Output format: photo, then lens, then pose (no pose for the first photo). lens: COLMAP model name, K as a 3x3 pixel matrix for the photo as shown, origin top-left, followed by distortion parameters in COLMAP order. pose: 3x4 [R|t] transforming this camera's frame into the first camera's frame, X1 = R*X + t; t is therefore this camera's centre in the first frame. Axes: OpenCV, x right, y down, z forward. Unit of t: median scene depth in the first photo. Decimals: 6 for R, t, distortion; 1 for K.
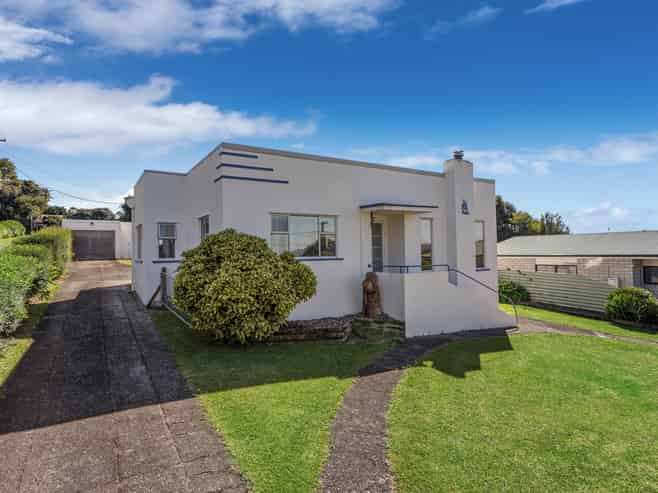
lens RADIAL K [[398.4, 0, 329.0], [0, 398.4, 246.5], [0, 0, 1]] dist [0.000015, 0.000161]
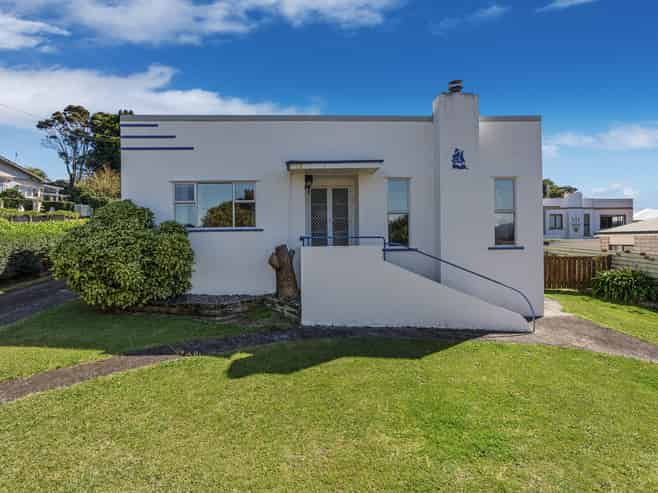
lens RADIAL K [[398.4, 0, 329.0], [0, 398.4, 246.5], [0, 0, 1]] dist [0.000015, 0.000161]
pose [[0.866904, 0.009915, -0.498376, 0.605263], [0.008006, 0.999396, 0.033809, 0.039459], [0.498410, -0.033300, 0.866301, 0.311931]]
